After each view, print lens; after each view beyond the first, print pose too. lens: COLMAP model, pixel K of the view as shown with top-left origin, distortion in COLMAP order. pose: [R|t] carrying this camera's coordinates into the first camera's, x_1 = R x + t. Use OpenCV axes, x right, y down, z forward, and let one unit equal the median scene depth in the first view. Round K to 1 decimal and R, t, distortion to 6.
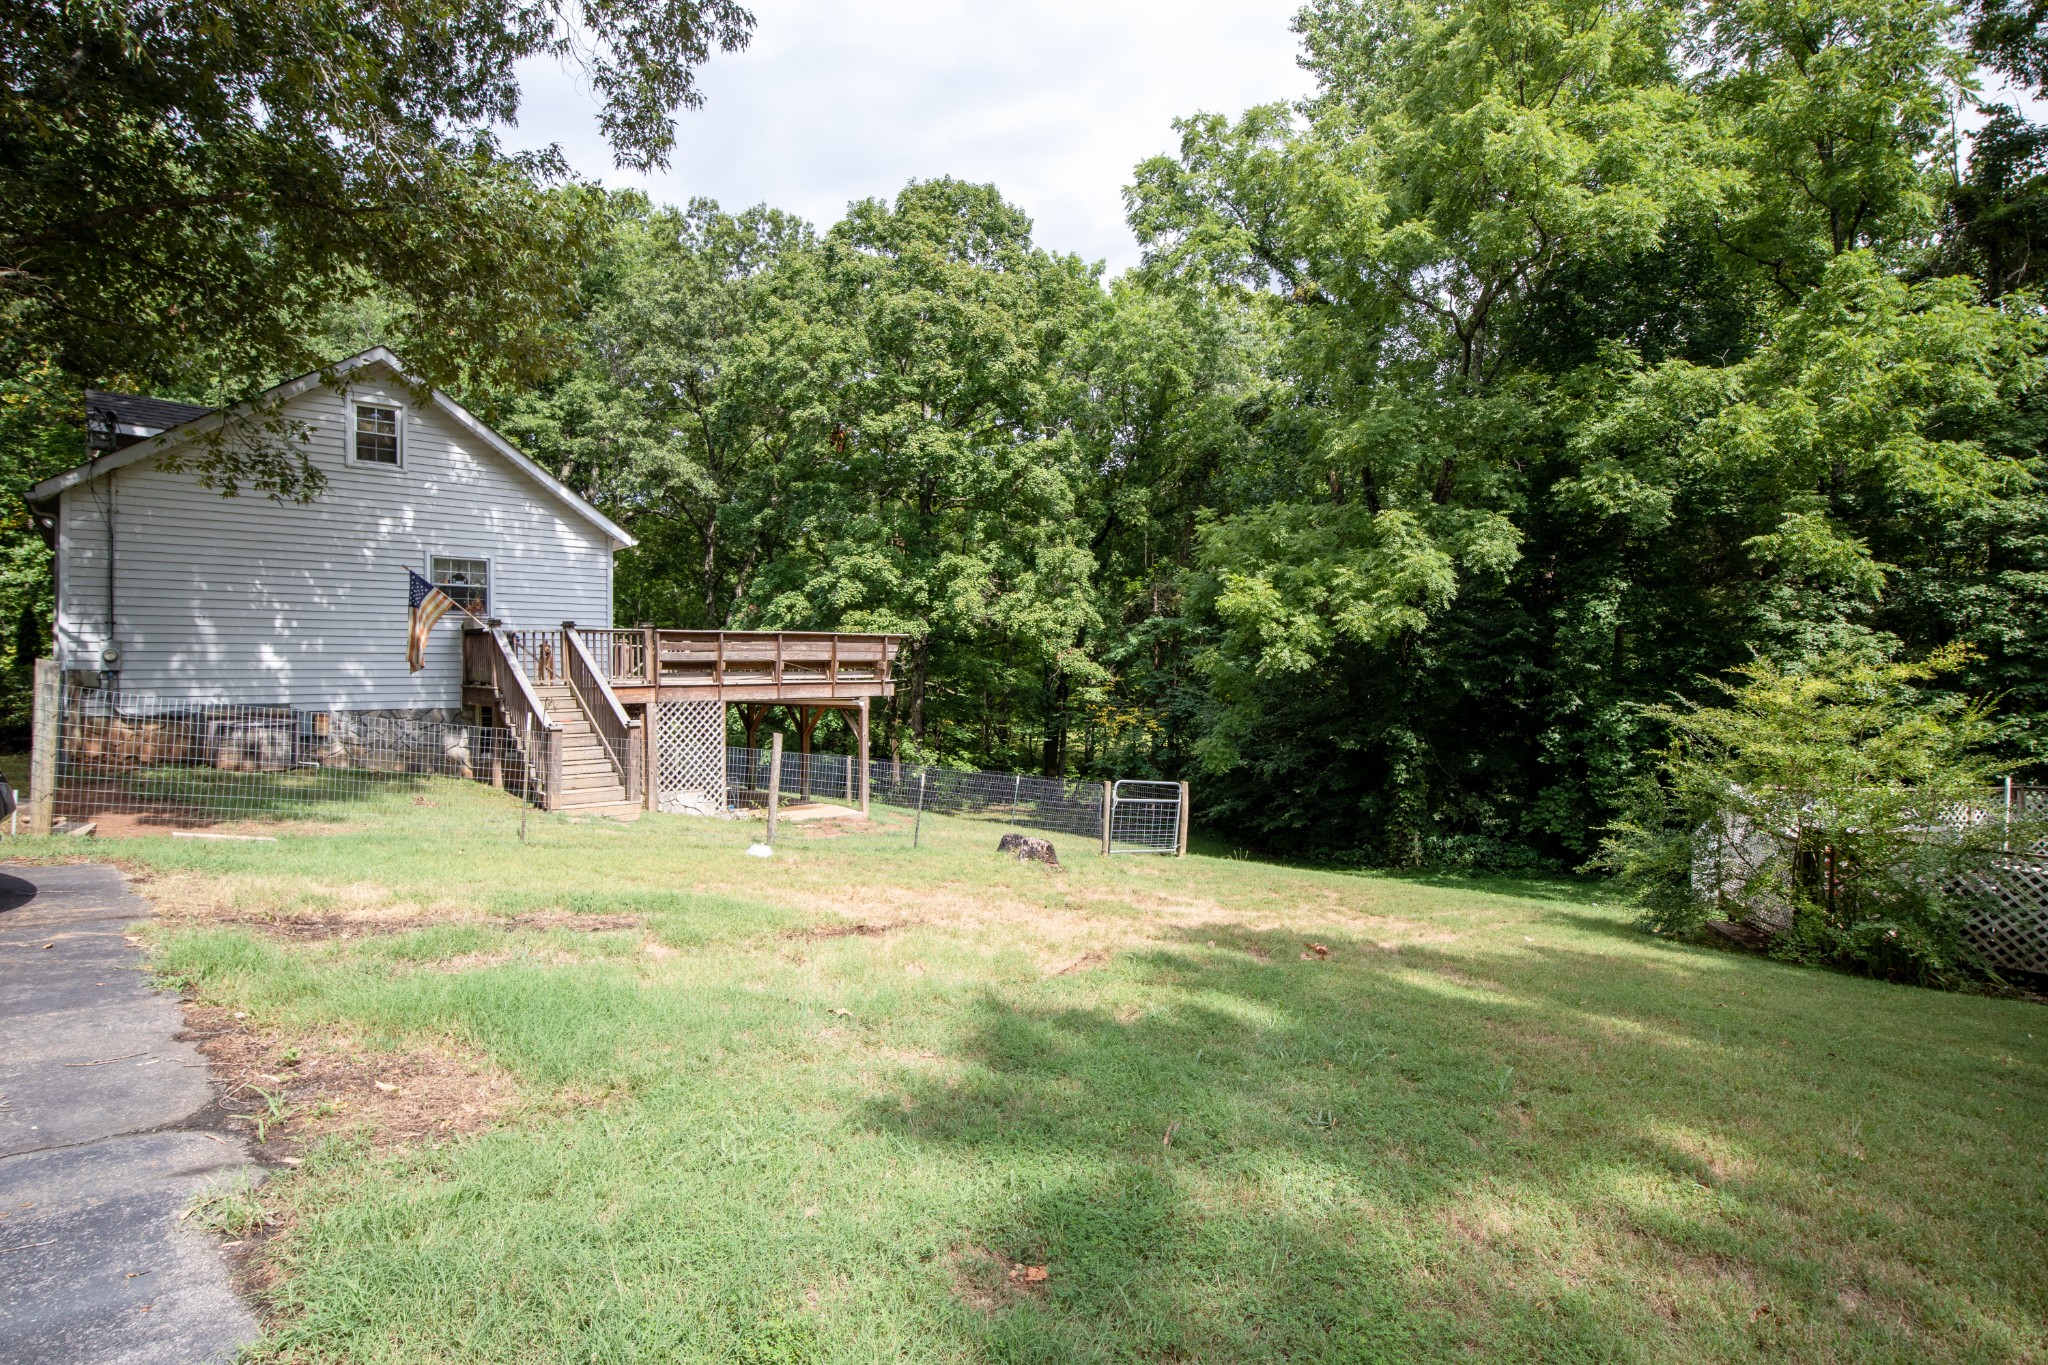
lens RADIAL K [[1094.0, 0, 1022.8], [0, 1094.0, 679.0], [0, 0, 1]] dist [-0.021879, 0.001516]
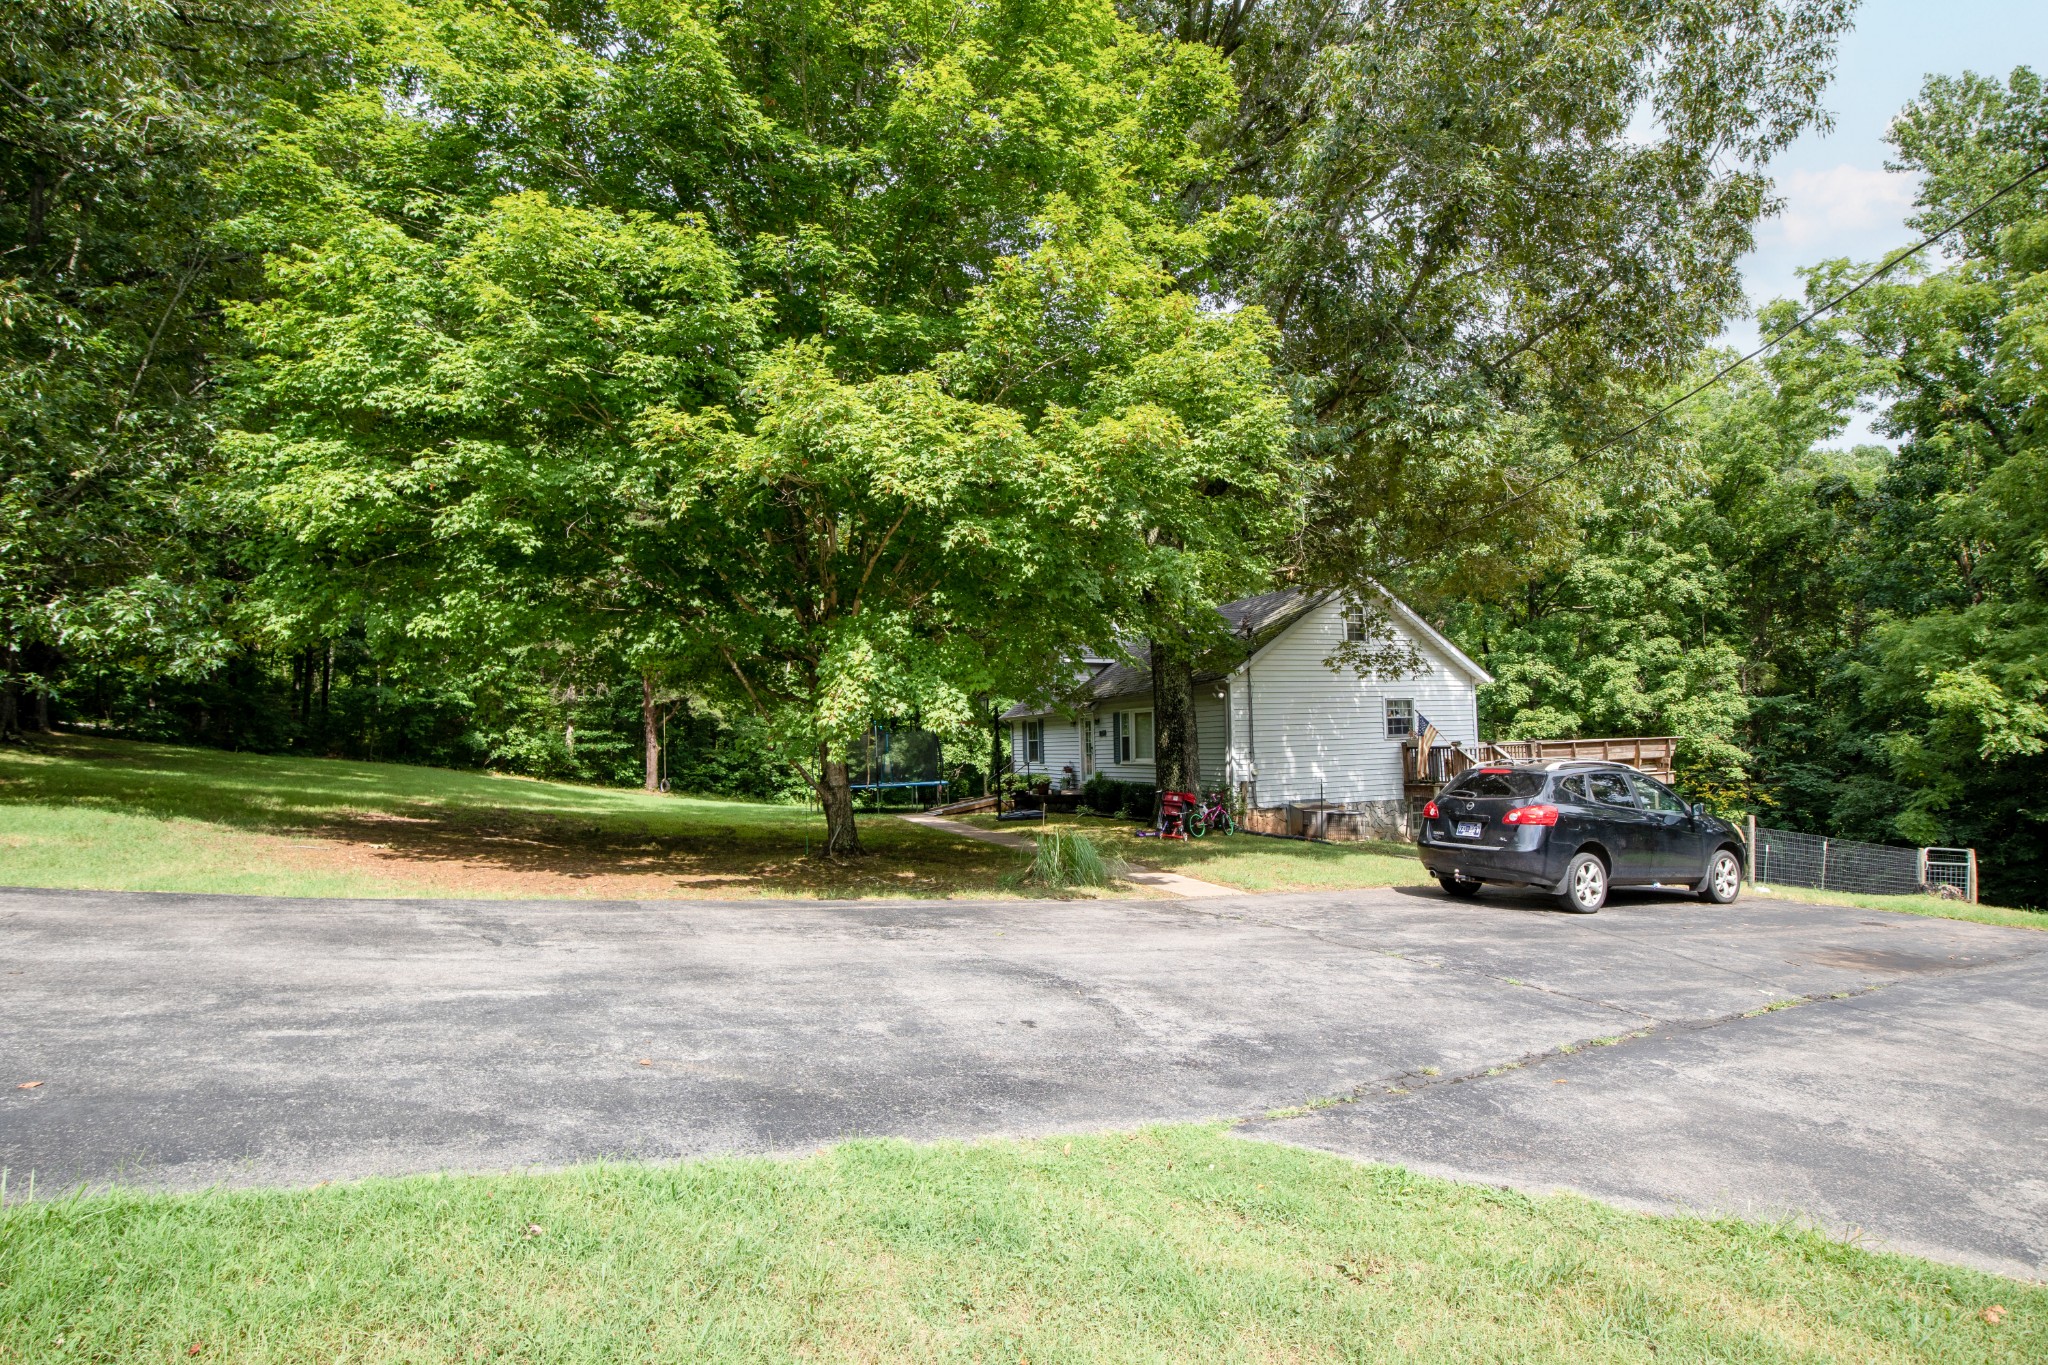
lens RADIAL K [[1110.8, 0, 1025.7], [0, 1110.8, 687.8], [0, 0, 1]] dist [-0.006334, 0.002014]
pose [[0.949612, -0.044865, -0.310201, -0.365952], [0.027276, 0.997776, -0.060813, -0.032743], [0.312240, 0.049287, 0.948724, -0.424290]]
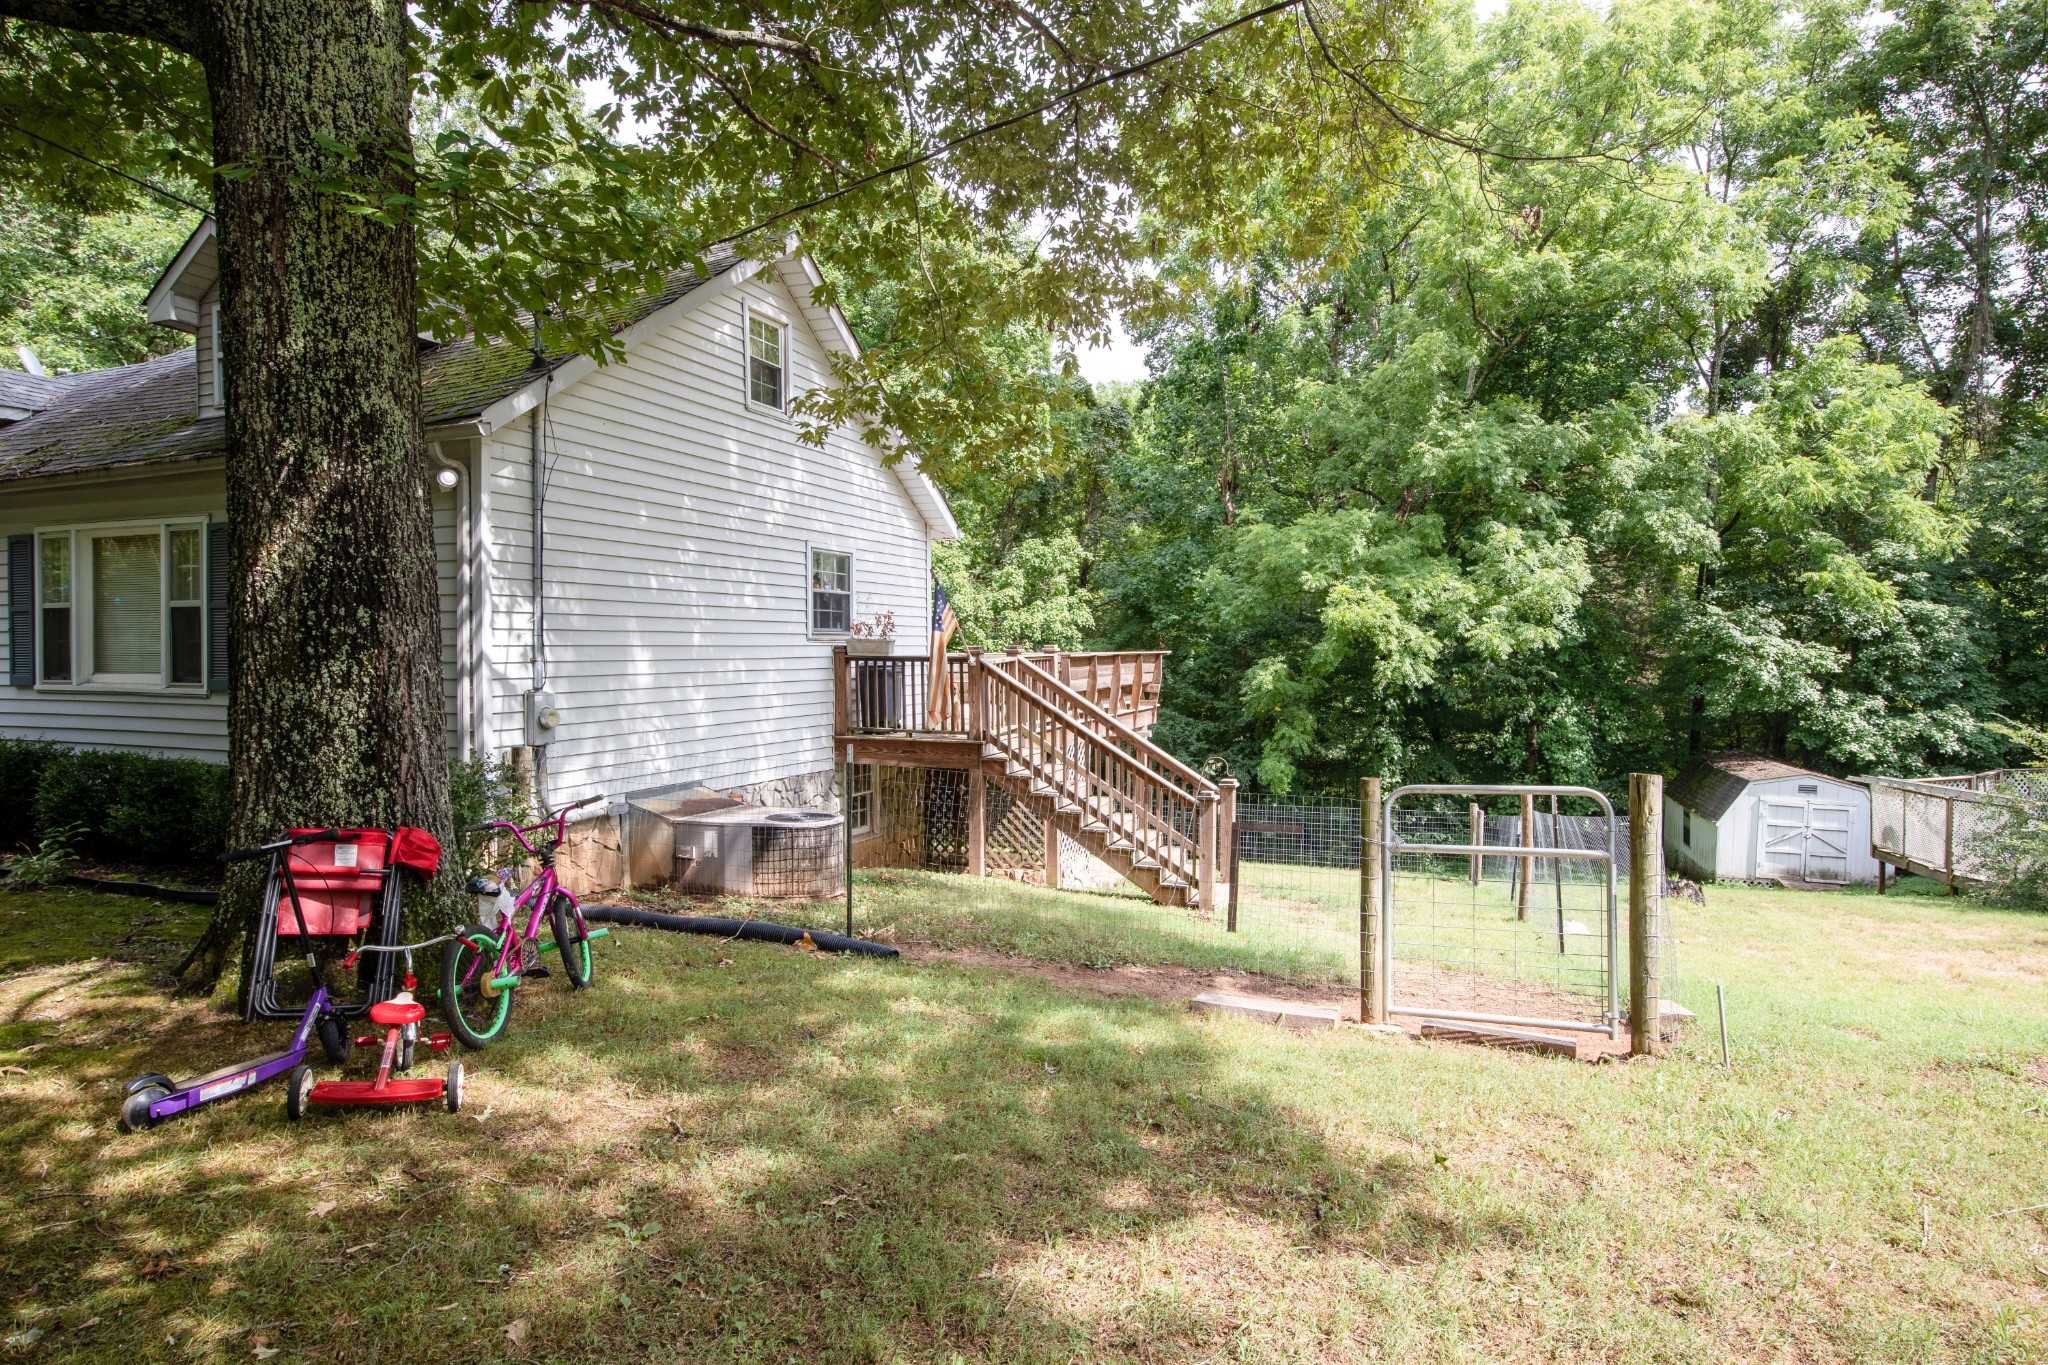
lens RADIAL K [[1182.6, 0, 1060.3], [0, 1182.6, 675.5], [0, 0, 1]] dist [-0.015900, -0.000106]
pose [[0.886616, -0.011068, 0.462374, -0.506858], [0.005282, 0.999891, 0.013808, -0.029257], [-0.462477, -0.009800, 0.886577, 0.186501]]
